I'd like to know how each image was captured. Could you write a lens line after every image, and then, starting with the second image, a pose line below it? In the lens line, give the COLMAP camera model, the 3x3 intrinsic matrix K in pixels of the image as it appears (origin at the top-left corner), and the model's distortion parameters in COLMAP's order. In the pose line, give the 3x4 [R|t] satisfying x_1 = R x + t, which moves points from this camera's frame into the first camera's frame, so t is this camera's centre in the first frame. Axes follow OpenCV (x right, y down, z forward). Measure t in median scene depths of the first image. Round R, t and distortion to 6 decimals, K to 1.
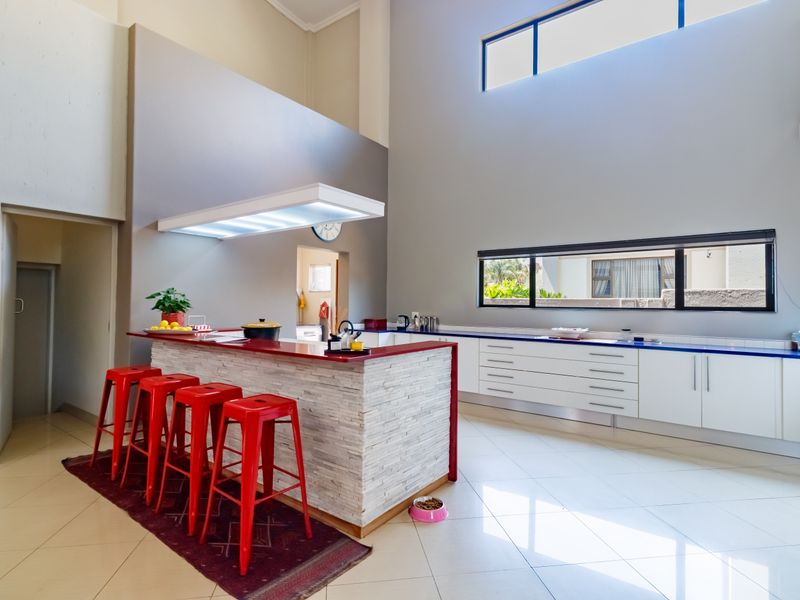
lens RADIAL K [[415.5, 0, 399.7], [0, 415.5, 294.9], [0, 0, 1]] dist [0.002243, 0.000117]
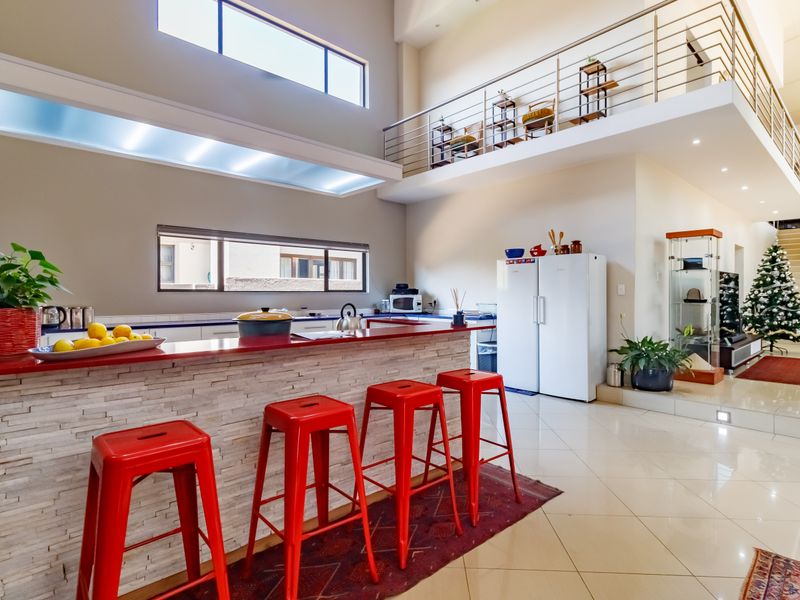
lens RADIAL K [[424.3, 0, 395.0], [0, 424.3, 294.7], [0, 0, 1]] dist [0.004015, 0.000802]
pose [[0.193673, -0.013506, 0.980973, -0.725059], [-0.016999, 0.999709, 0.017120, 0.015573], [-0.980919, -0.019991, 0.193387, 0.485625]]
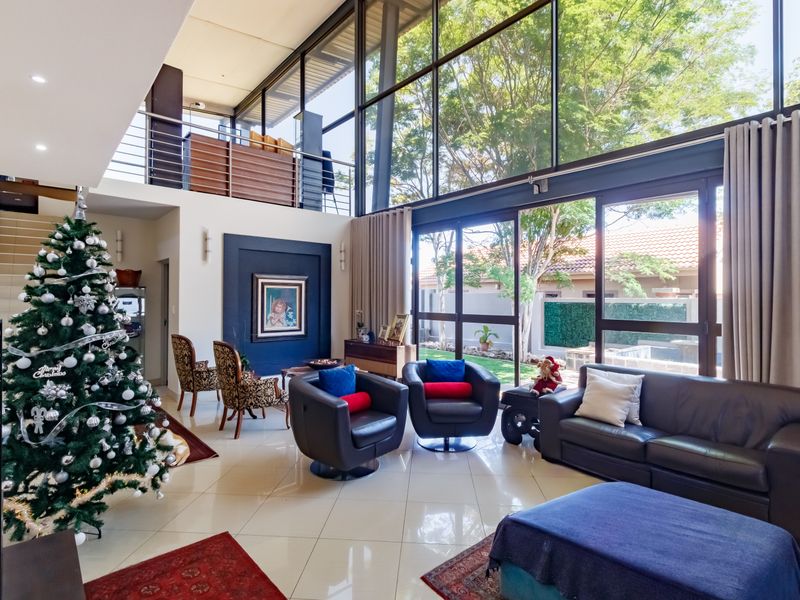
lens RADIAL K [[415.5, 0, 399.7], [0, 415.5, 294.9], [0, 0, 1]] dist [0.002243, 0.000117]
pose [[-0.978477, -0.009902, 0.206119, 0.645018], [-0.015240, 0.999588, -0.024328, -0.064987], [-0.205793, -0.026946, -0.978225, -0.184818]]
